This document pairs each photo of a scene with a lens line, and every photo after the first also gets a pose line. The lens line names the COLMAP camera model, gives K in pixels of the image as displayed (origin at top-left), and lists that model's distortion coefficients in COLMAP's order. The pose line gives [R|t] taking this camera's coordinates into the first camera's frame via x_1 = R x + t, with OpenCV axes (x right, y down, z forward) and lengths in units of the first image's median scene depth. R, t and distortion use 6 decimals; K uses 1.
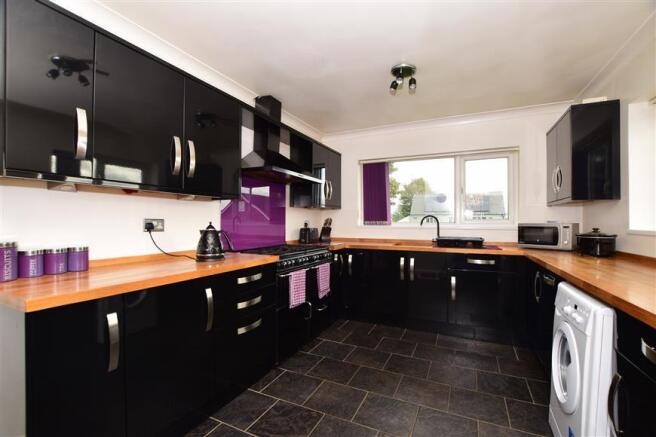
lens RADIAL K [[293.2, 0, 328.0], [0, 293.2, 218.5], [0, 0, 1]] dist [-0.002211, -0.000095]
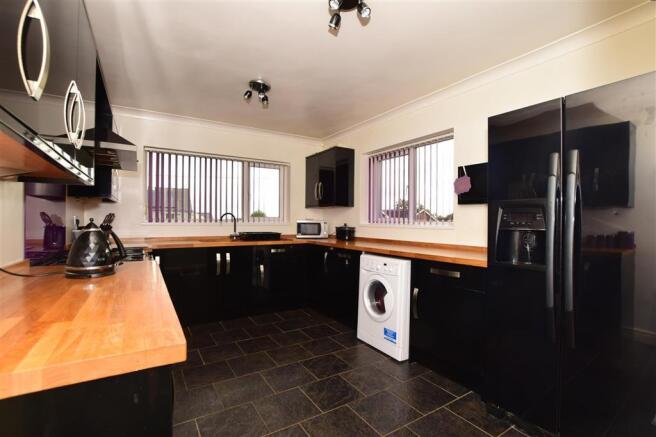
lens RADIAL K [[293.2, 0, 328.0], [0, 293.2, 218.5], [0, 0, 1]] dist [-0.002211, -0.000095]
pose [[0.557680, 0.004866, 0.830042, -0.455100], [-0.017581, 0.999828, 0.005951, -0.003688], [-0.829870, -0.017912, 0.557669, 0.119016]]
